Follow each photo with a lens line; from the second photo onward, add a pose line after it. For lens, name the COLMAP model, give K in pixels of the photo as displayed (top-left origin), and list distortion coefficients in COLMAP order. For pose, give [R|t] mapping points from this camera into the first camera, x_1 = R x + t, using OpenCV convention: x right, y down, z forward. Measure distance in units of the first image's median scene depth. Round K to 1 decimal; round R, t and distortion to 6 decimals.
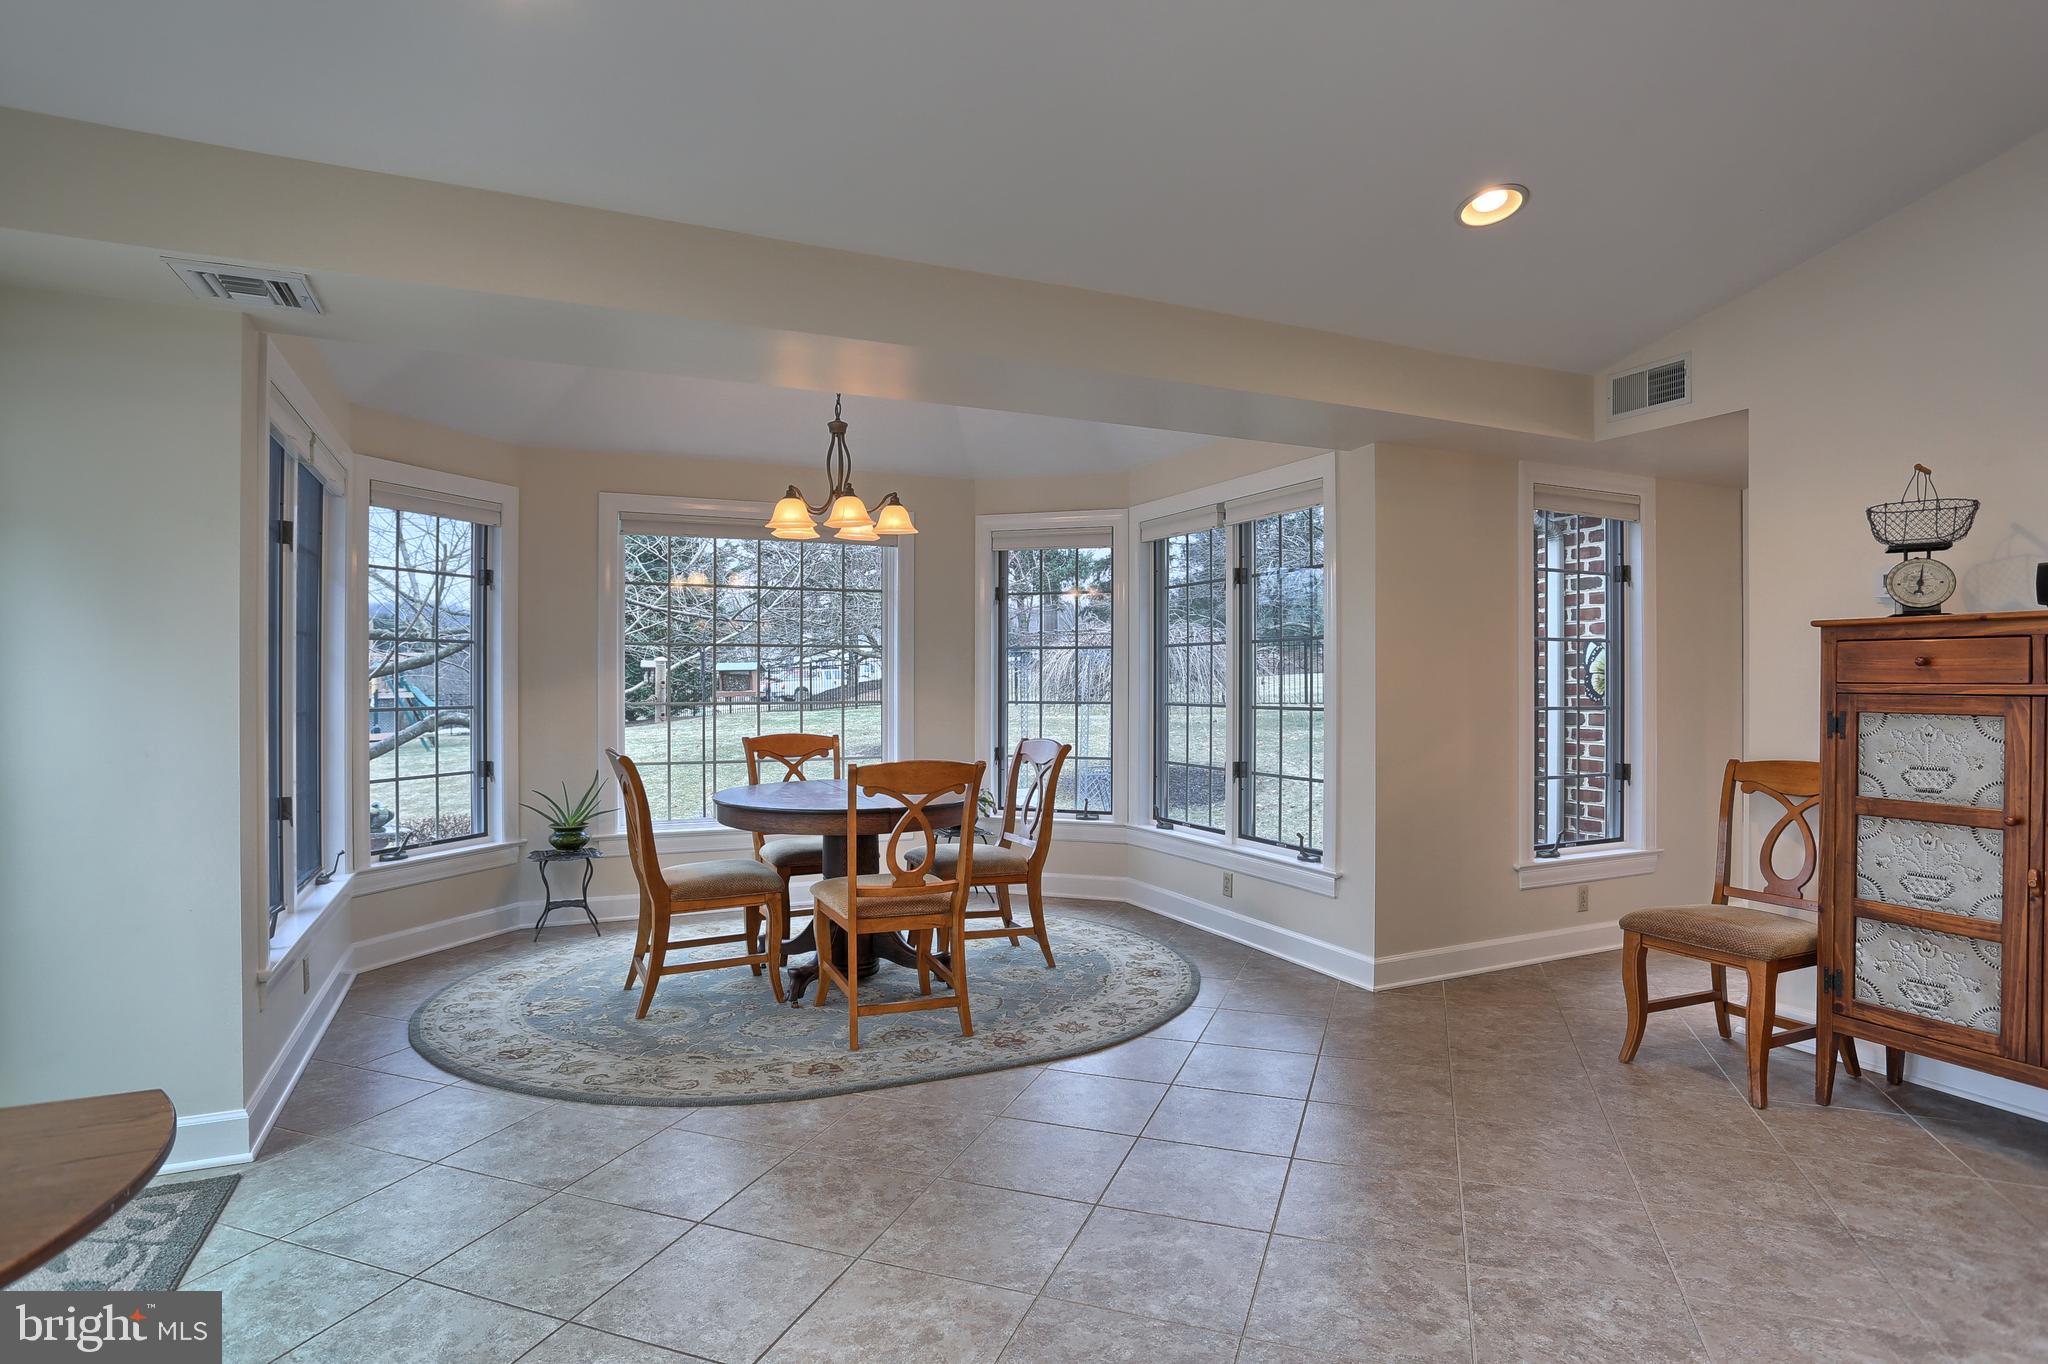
lens RADIAL K [[1069.8, 0, 1023.0], [0, 1069.8, 681.6], [0, 0, 1]] dist [-0.018671, 0.001009]
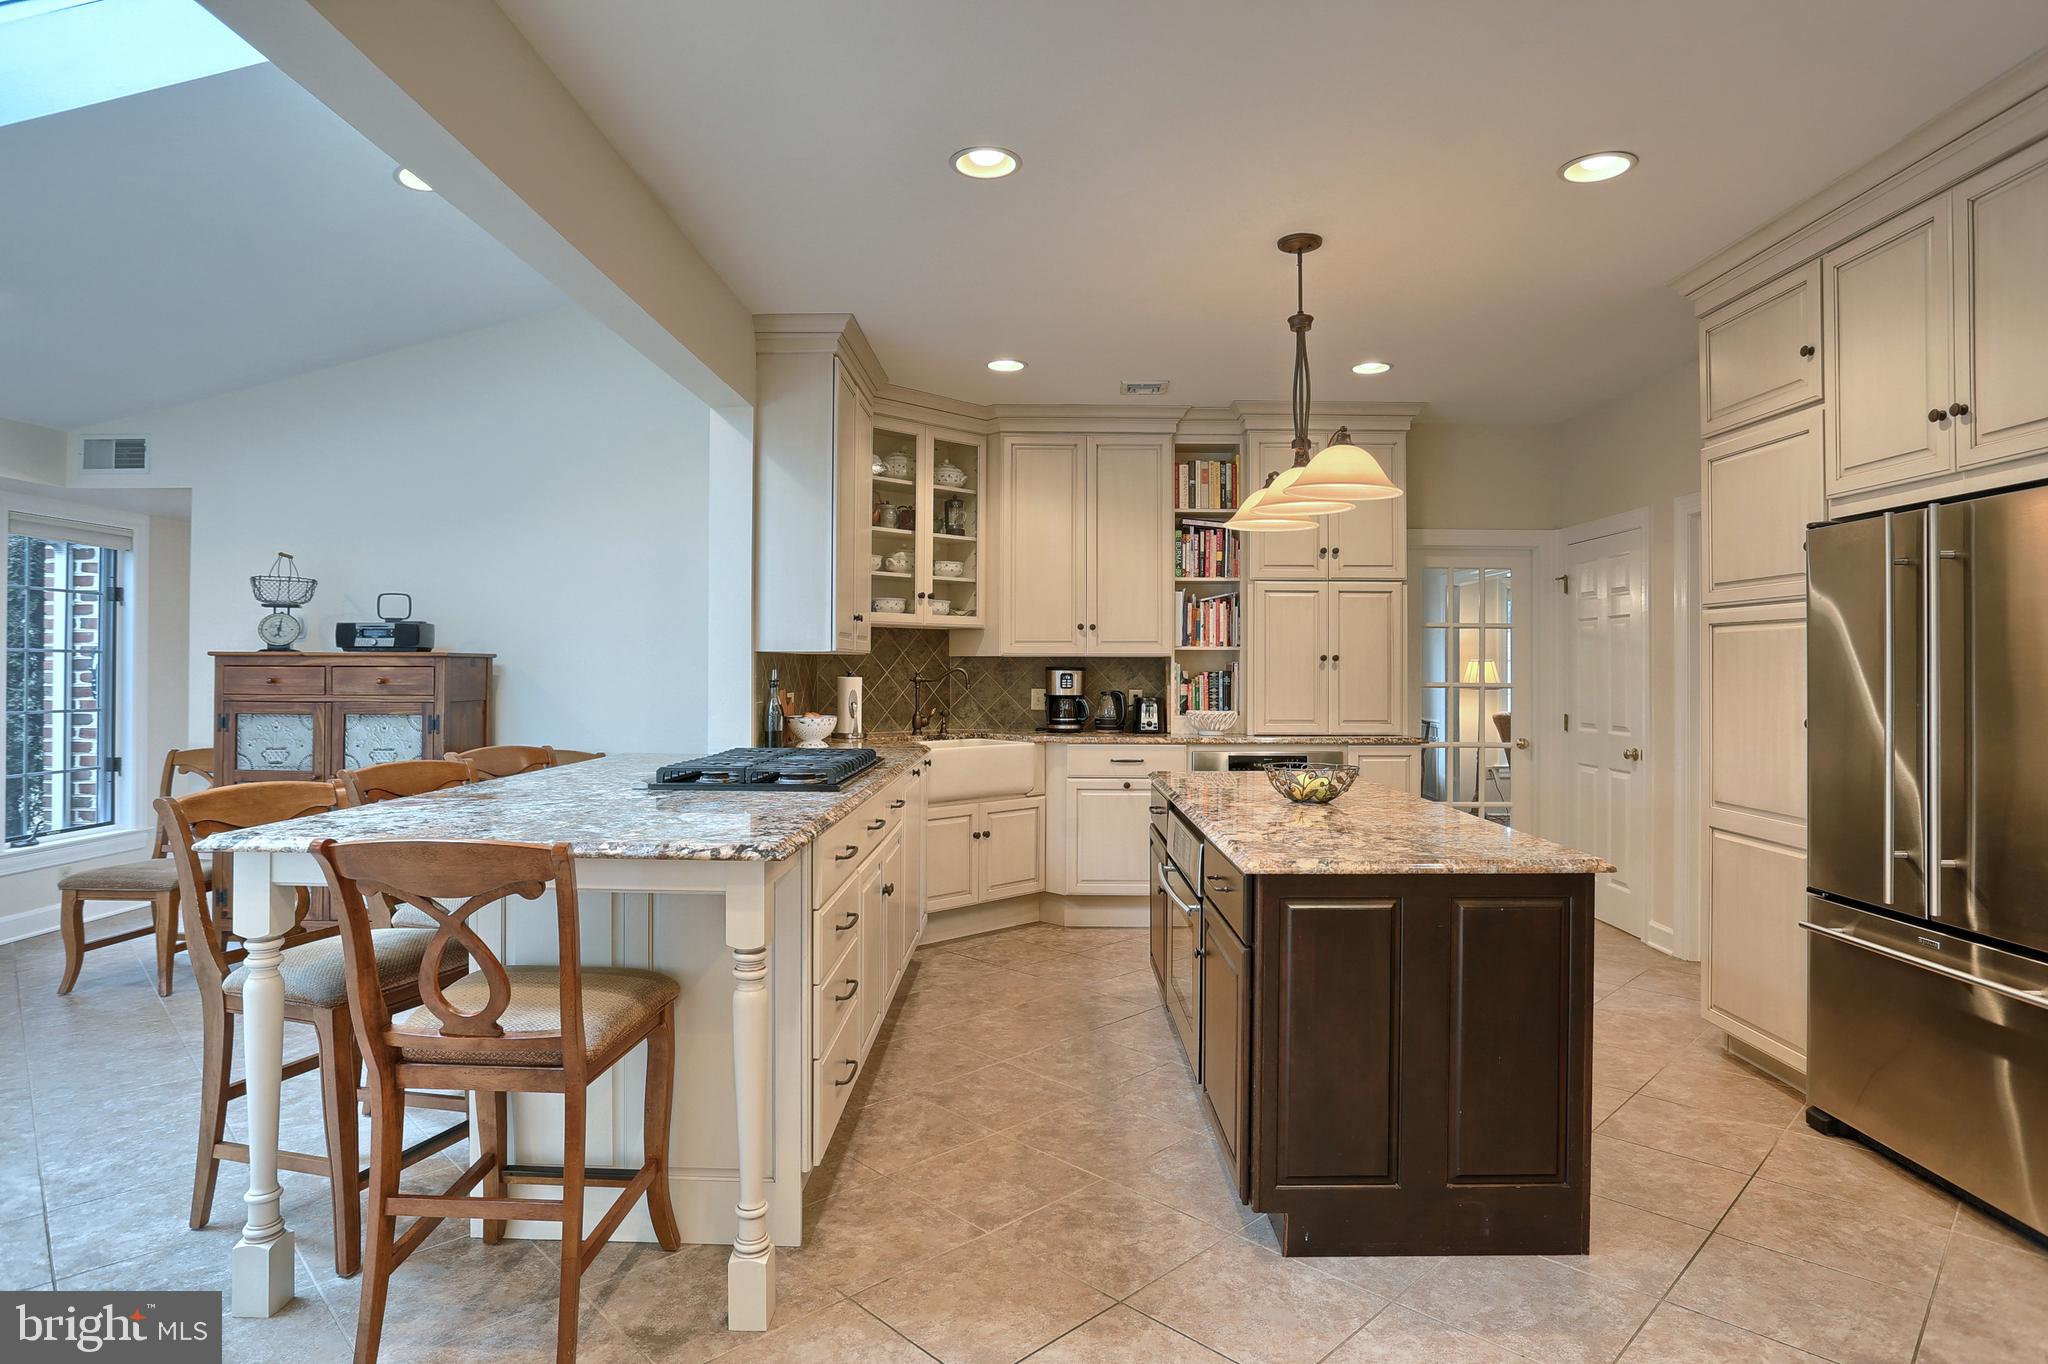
lens RADIAL K [[1069.8, 0, 1014.5], [0, 1069.8, 657.3], [0, 0, 1]] dist [-0.018671, 0.001009]
pose [[0.428921, 0.007005, 0.903315, -0.089196], [-0.000493, 0.999972, -0.007520, -0.038081], [-0.903342, 0.002780, 0.428912, -0.601415]]
